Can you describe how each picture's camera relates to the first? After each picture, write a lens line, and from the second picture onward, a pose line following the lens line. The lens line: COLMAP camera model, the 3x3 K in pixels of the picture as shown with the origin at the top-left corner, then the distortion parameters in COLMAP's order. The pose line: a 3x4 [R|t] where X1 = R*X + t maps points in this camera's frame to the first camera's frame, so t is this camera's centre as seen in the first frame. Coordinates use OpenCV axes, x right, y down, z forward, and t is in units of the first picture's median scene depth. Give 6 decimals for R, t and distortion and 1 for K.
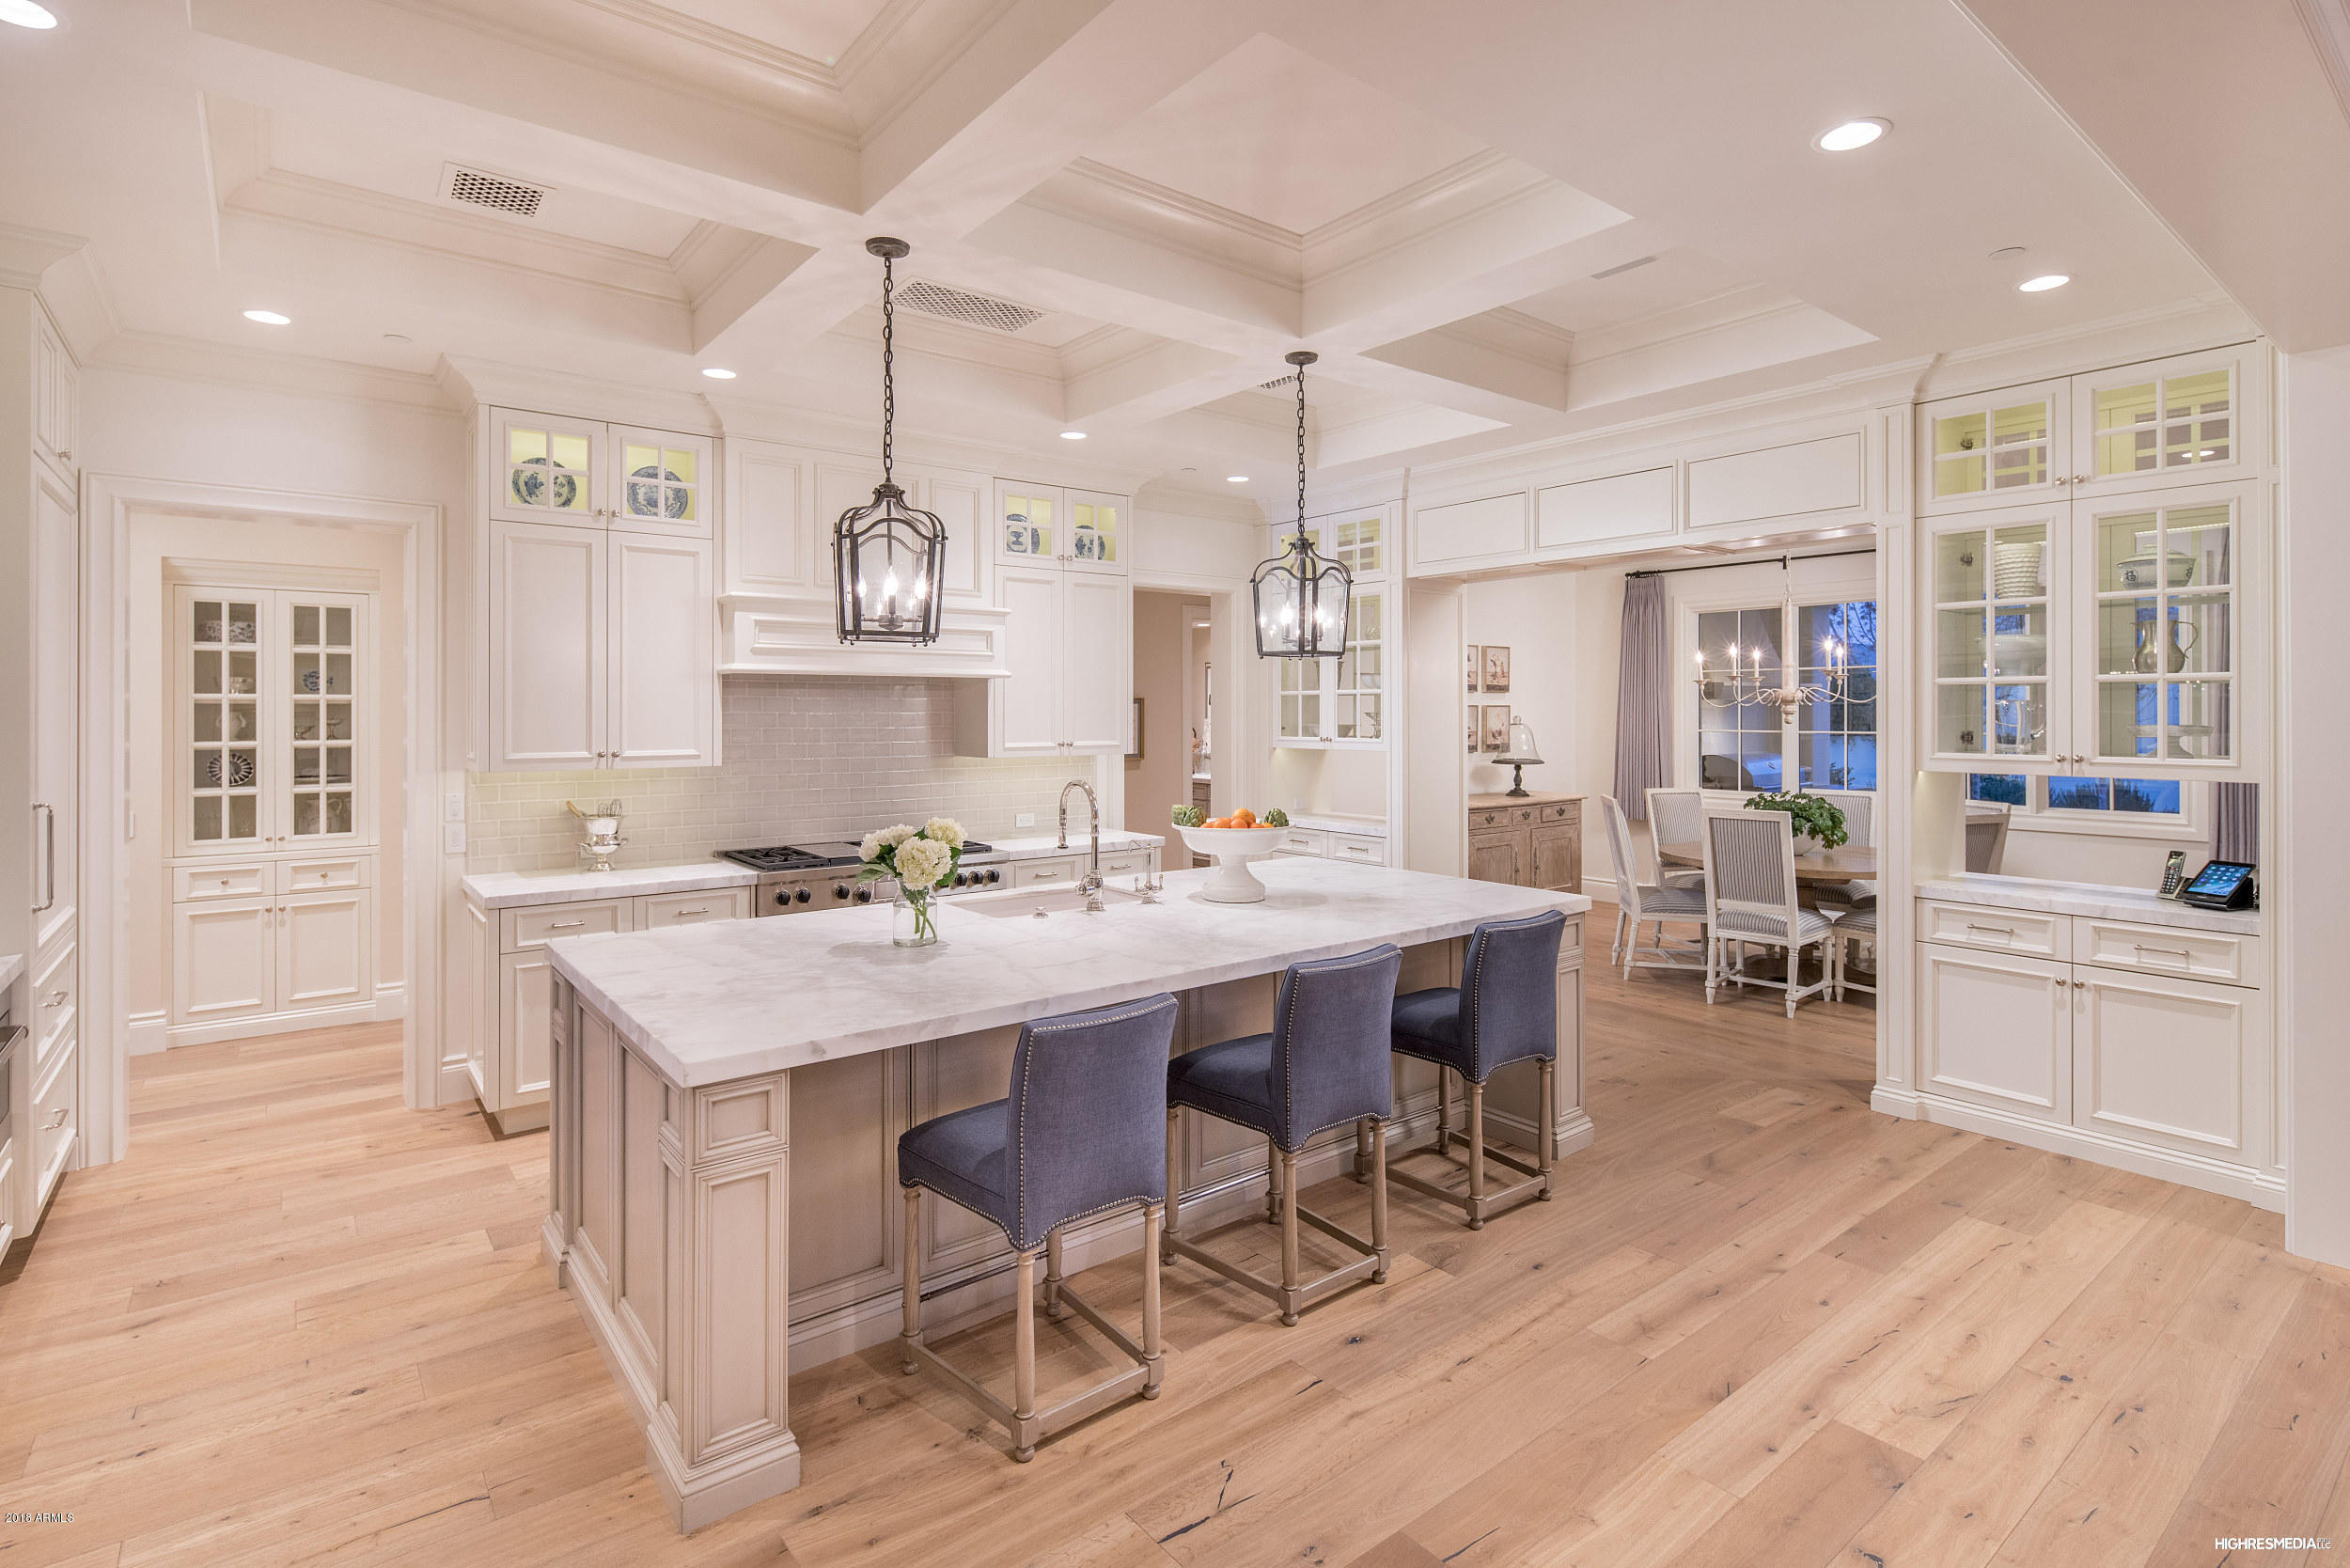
lens RADIAL K [[1138.6, 0, 1167.7], [0, 1138.6, 715.9], [0, 0, 1]] dist [0.001063, 0.000452]
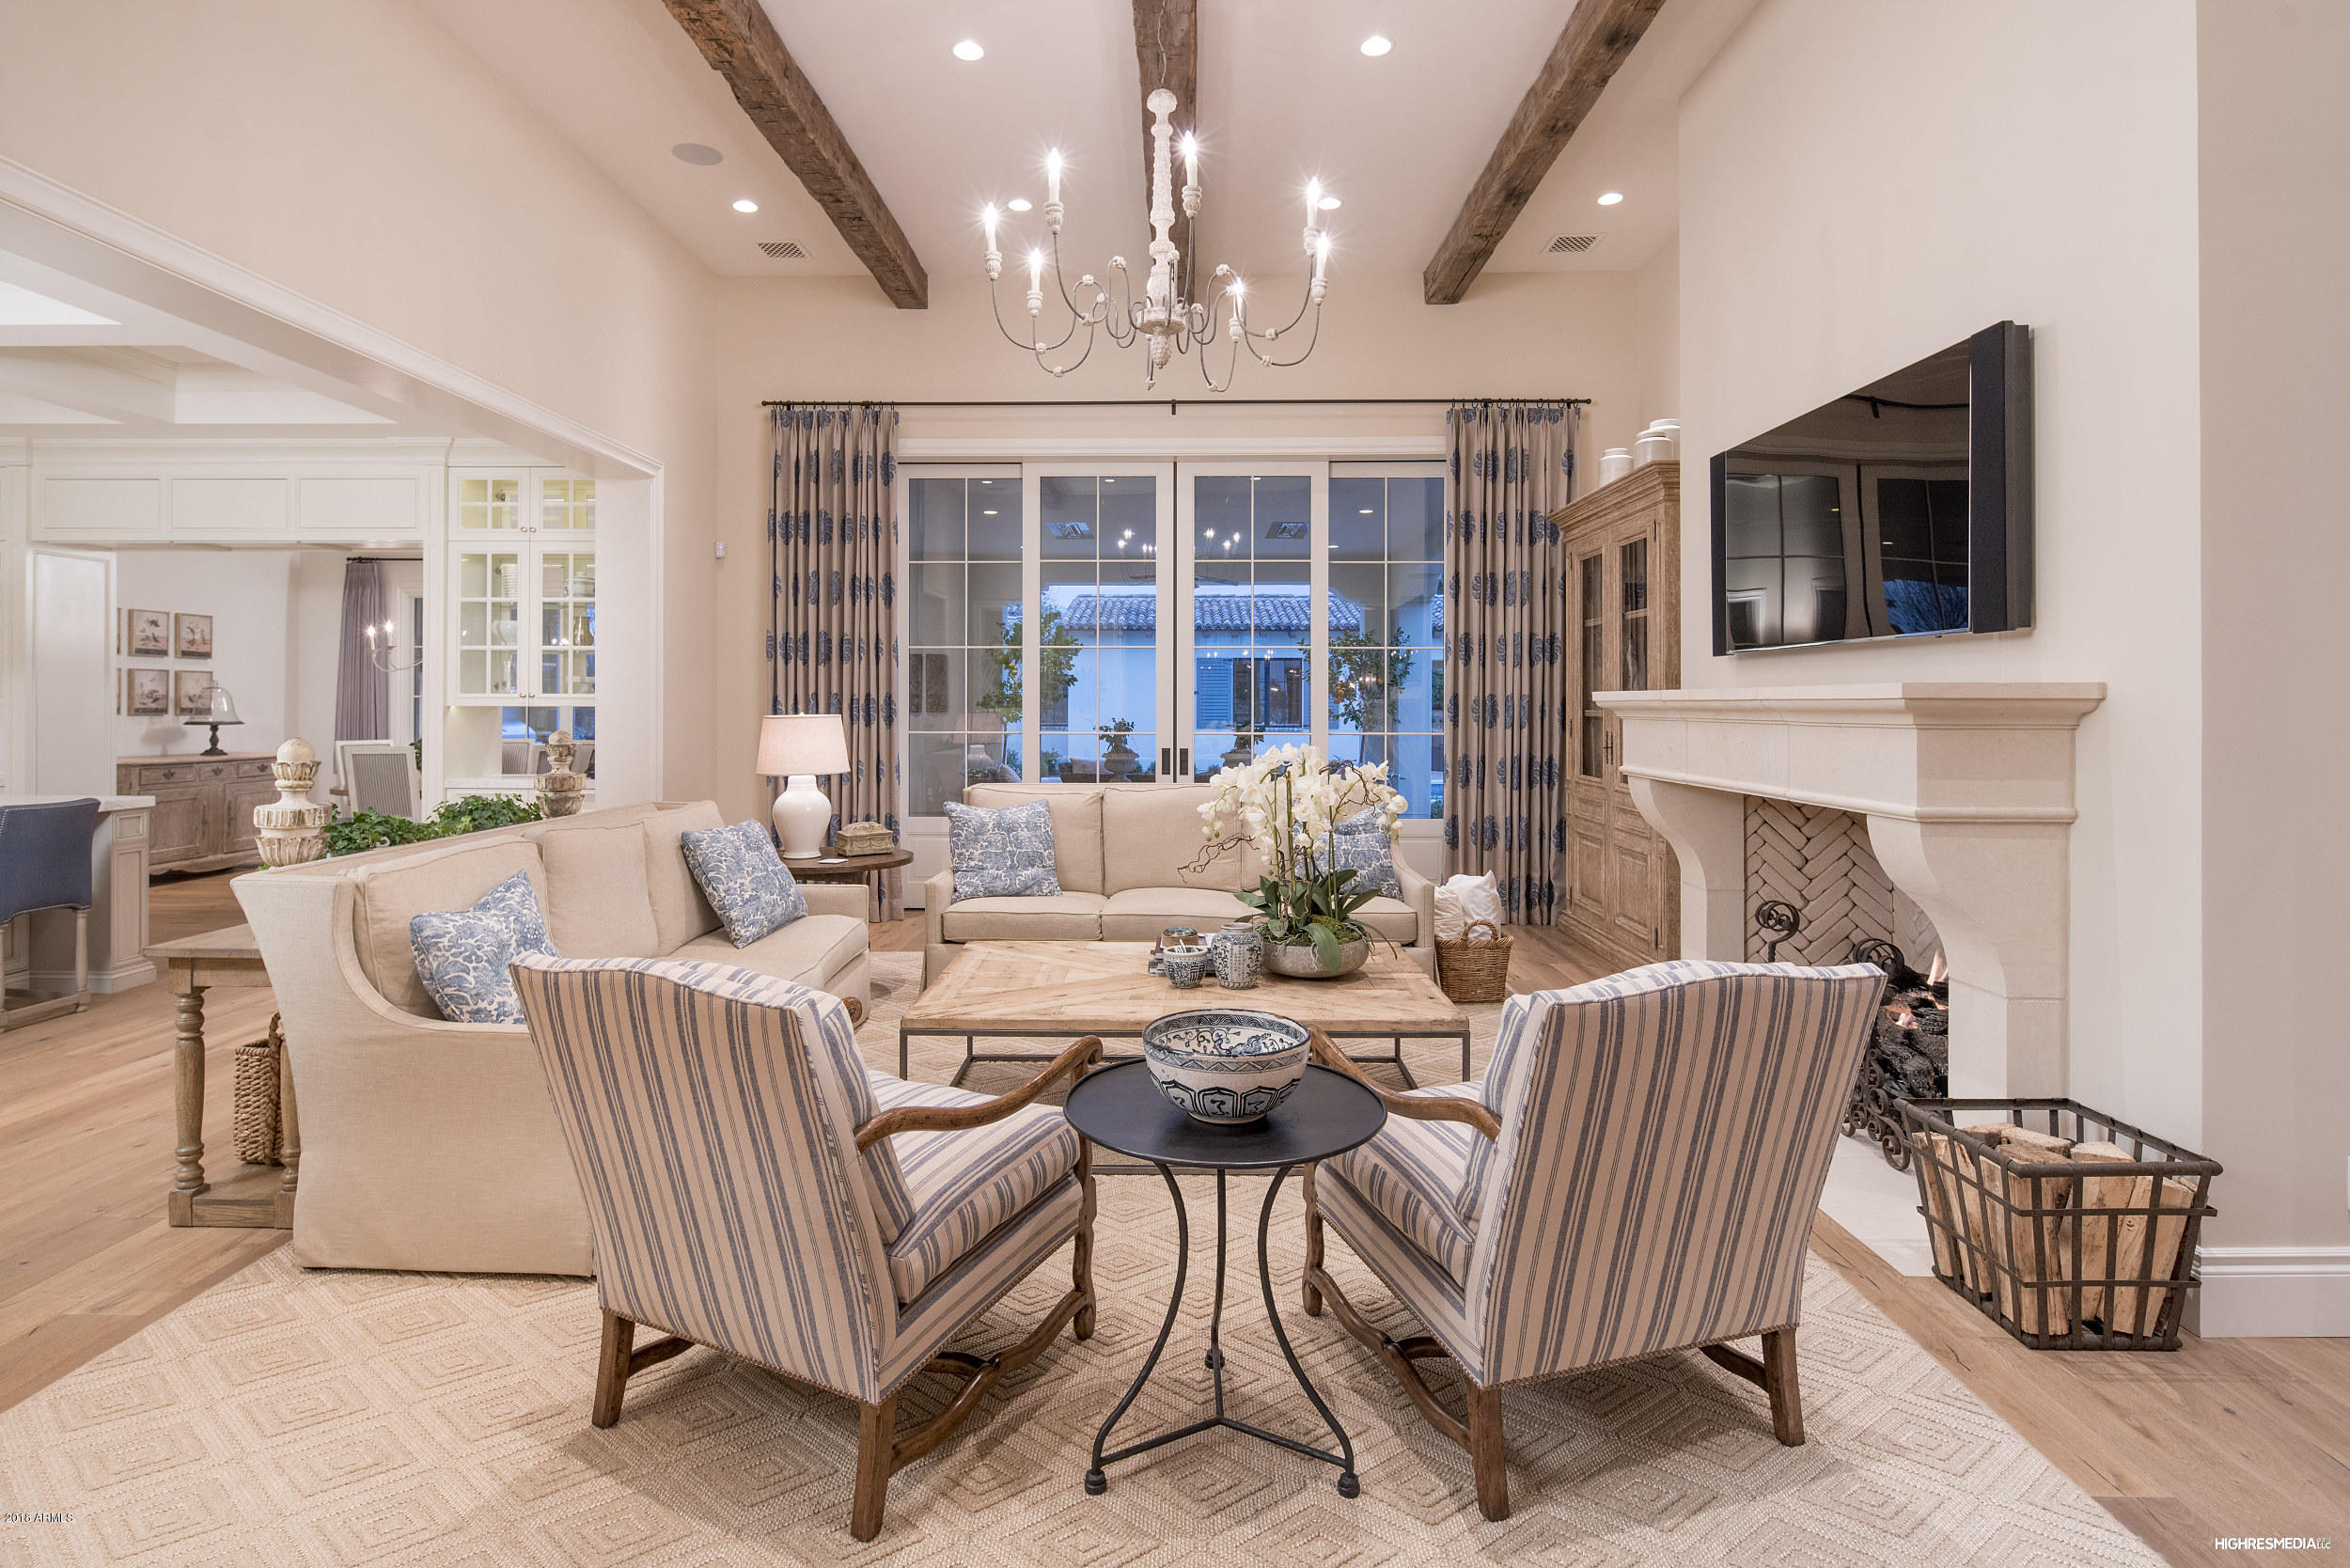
lens RADIAL K [[1138.6, 0, 1171.8], [0, 1138.6, 716.9], [0, 0, 1]] dist [0.001063, 0.000452]
pose [[0.625090, -0.001650, 0.780551, 0.034119], [-0.001637, 0.999993, 0.003425, 0.029229], [-0.780551, -0.003419, 0.625083, -0.370118]]
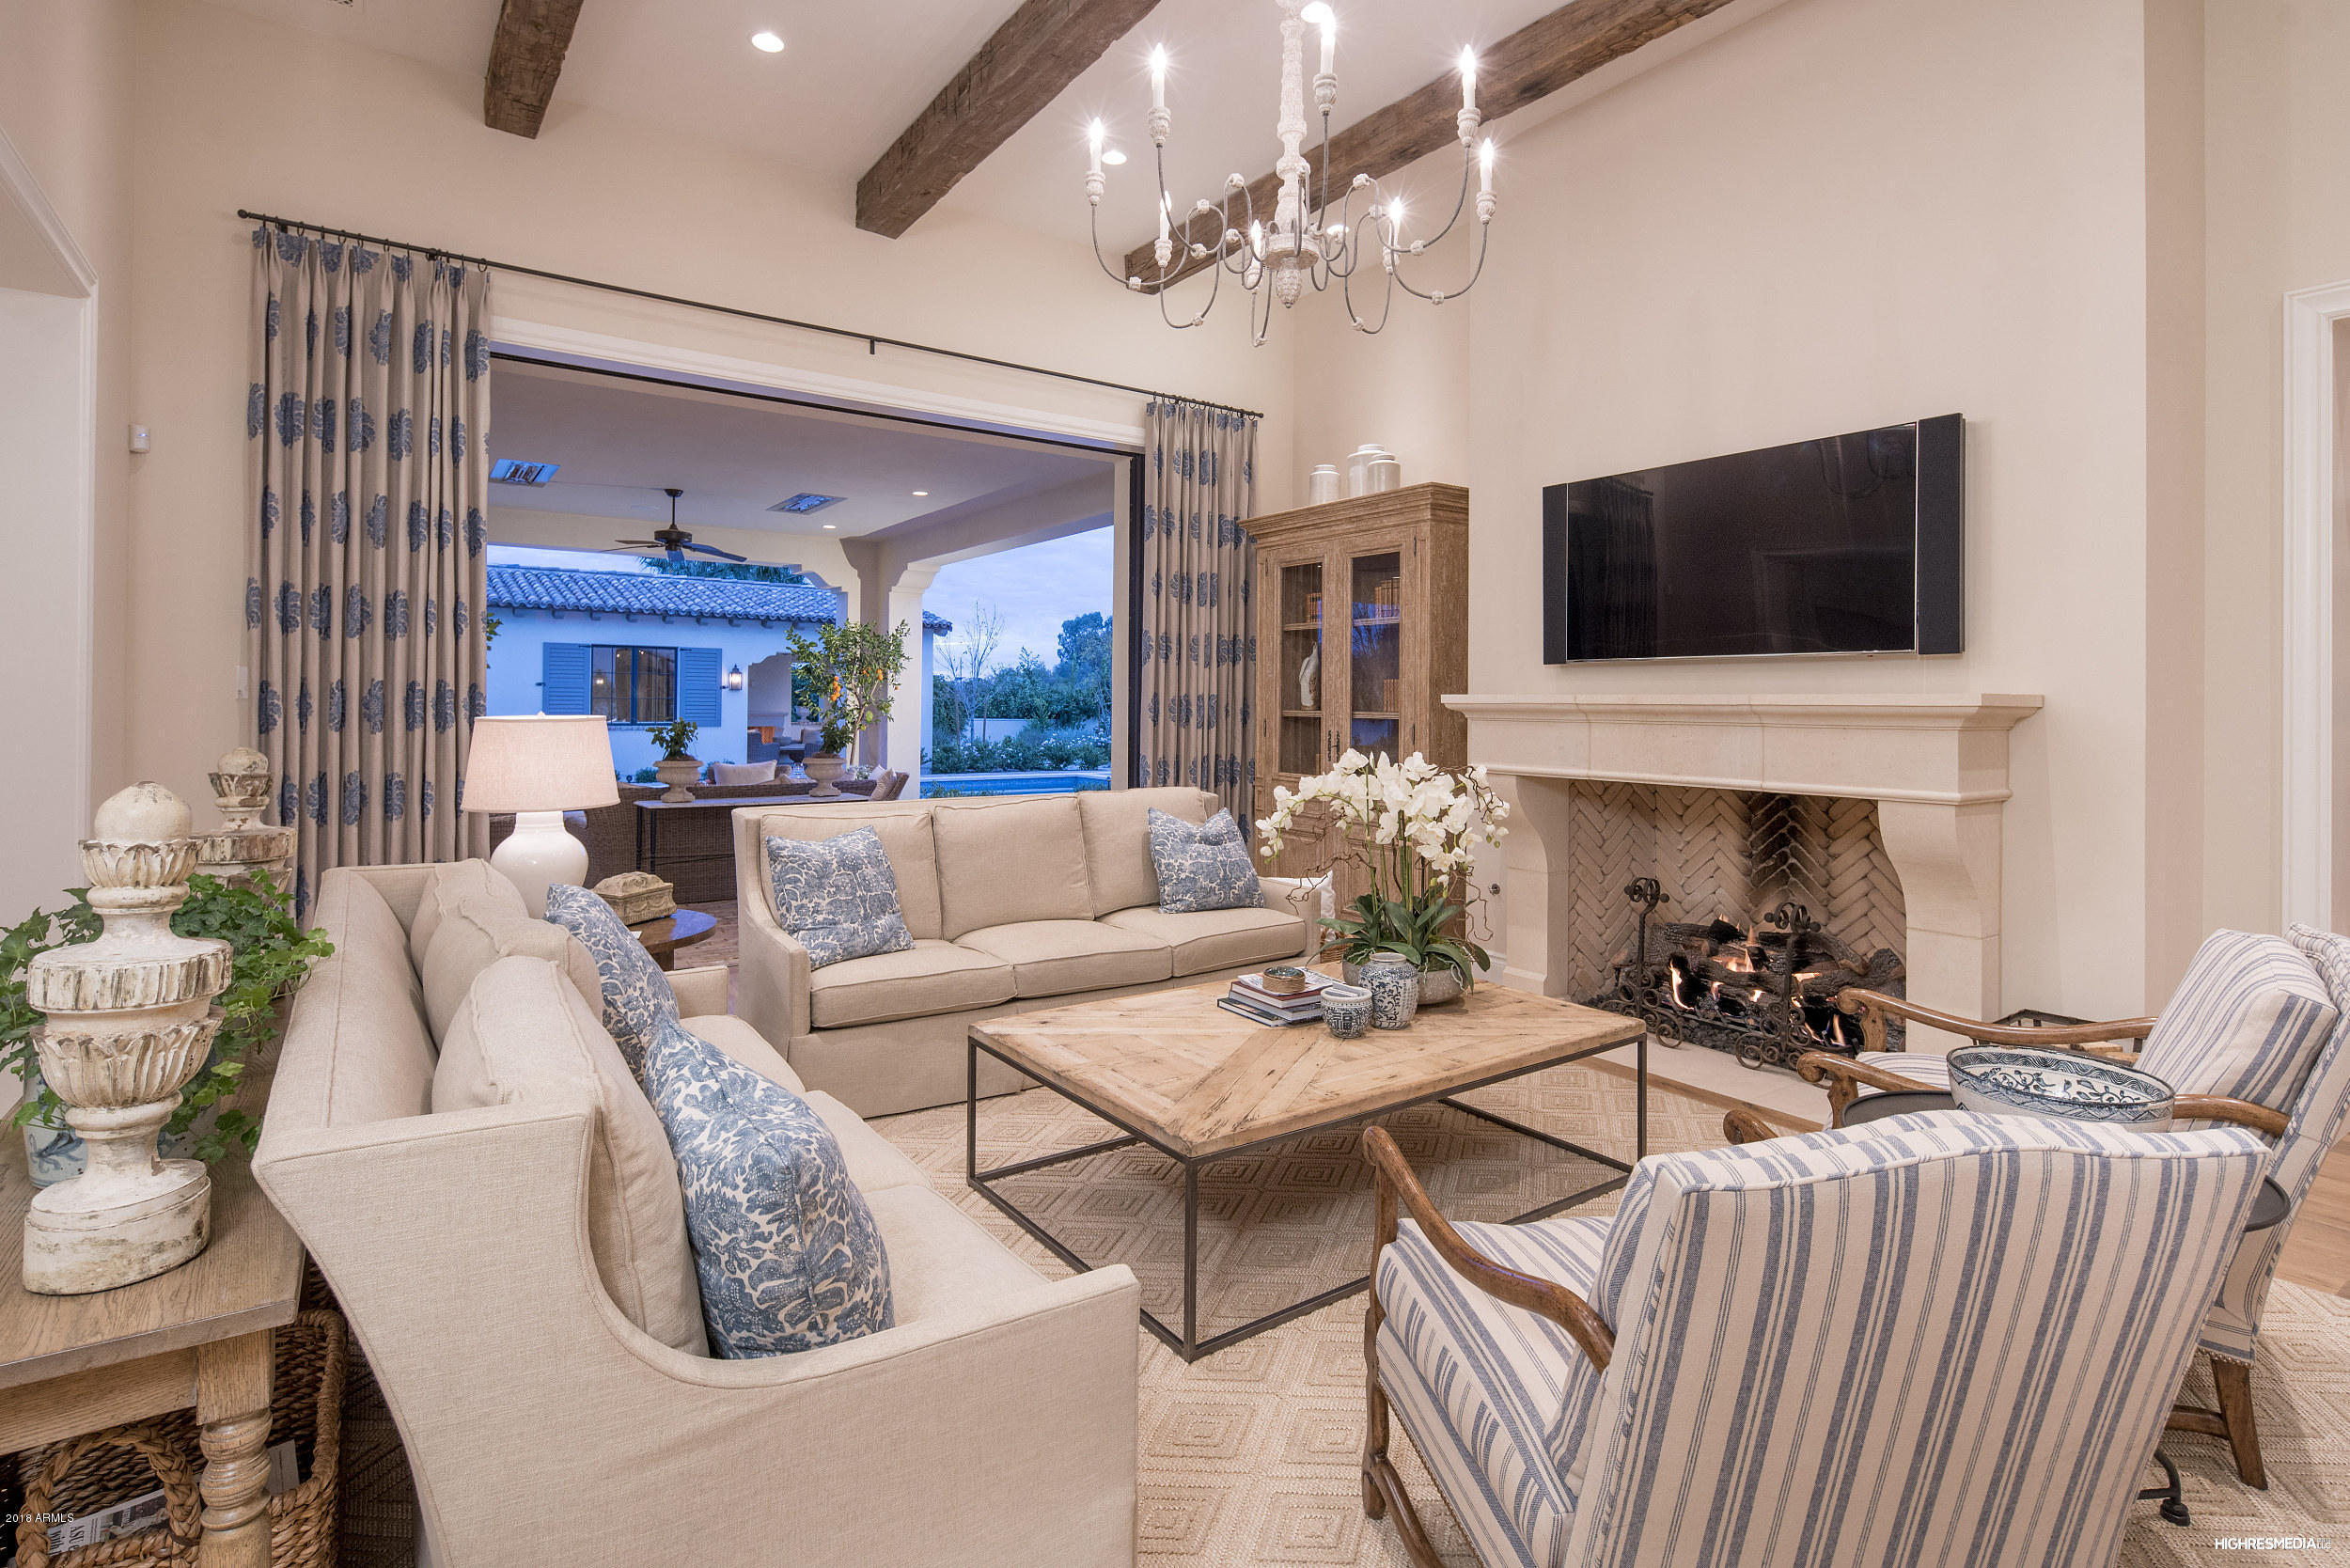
lens RADIAL K [[1138.6, 0, 1172.8], [0, 1138.6, 709.4], [0, 0, 1]] dist [0.001063, 0.000452]
pose [[0.047172, 0.001046, 0.998886, -0.058883], [-0.004996, 0.999987, -0.000811, 0.023876], [-0.998874, -0.004952, 0.047177, 0.475169]]
